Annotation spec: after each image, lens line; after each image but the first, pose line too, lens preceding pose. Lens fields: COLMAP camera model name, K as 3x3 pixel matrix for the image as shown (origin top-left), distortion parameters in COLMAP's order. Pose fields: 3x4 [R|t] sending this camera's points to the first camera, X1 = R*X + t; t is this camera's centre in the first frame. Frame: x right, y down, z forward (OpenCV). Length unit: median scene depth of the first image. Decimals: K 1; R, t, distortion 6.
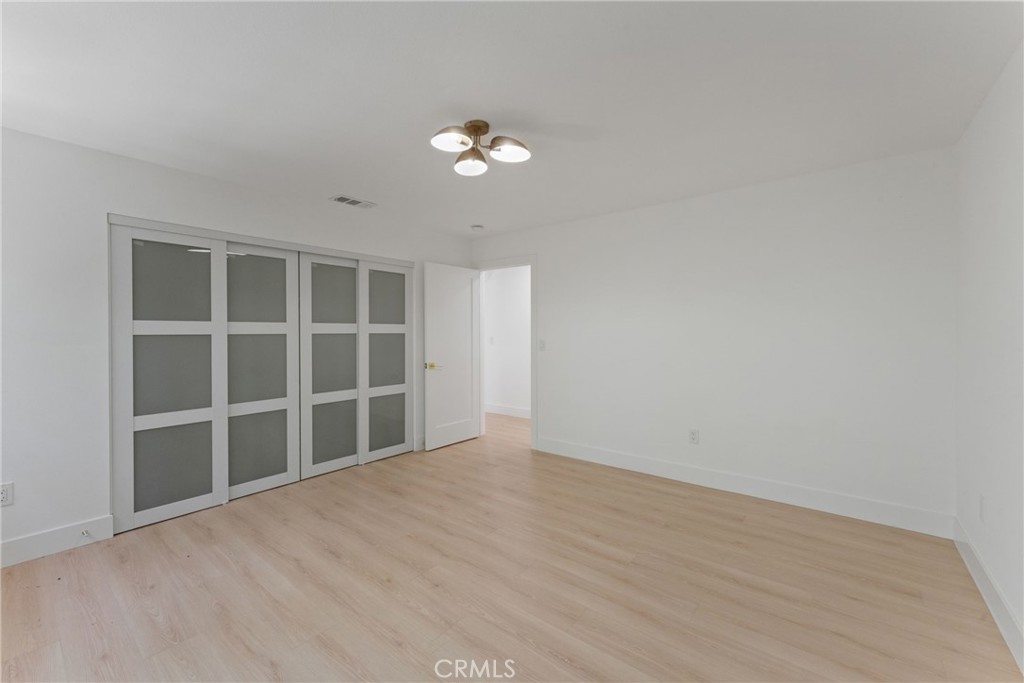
lens RADIAL K [[416.5, 0, 508.8], [0, 416.5, 325.9], [0, 0, 1]] dist [0.000203, 0.000080]
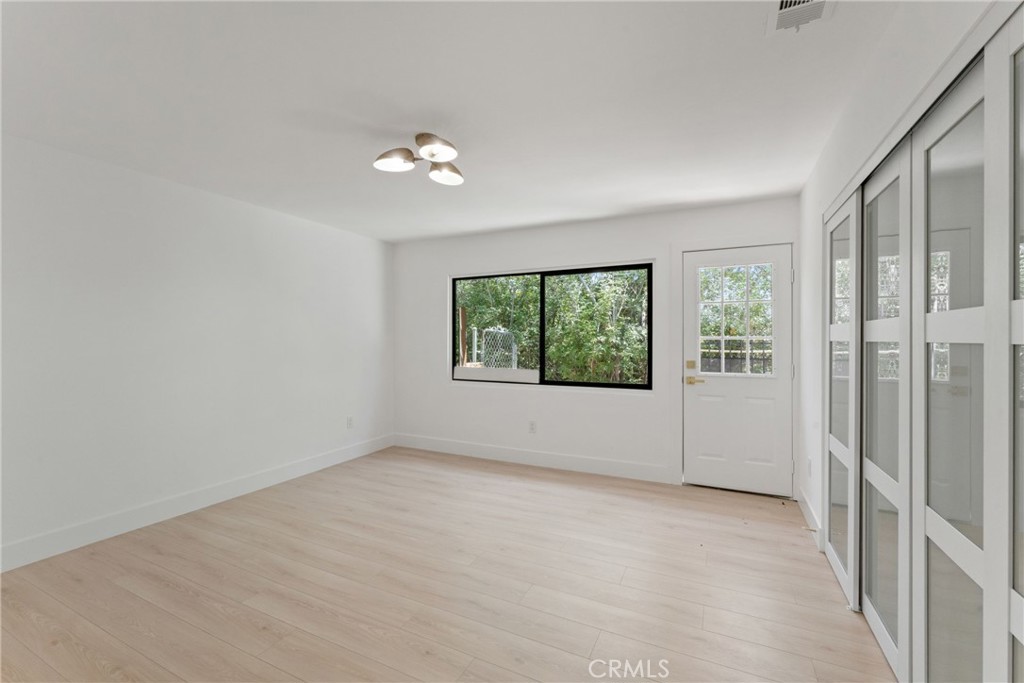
lens RADIAL K [[434.7, 0, 504.4], [0, 434.7, 335.2], [0, 0, 1]] dist [-0.002801, -0.000234]
pose [[-0.980078, 0.004171, -0.198567, -0.049483], [0.005321, 0.999972, -0.005257, 0.014507], [0.198540, -0.006208, -0.980073, 2.113295]]
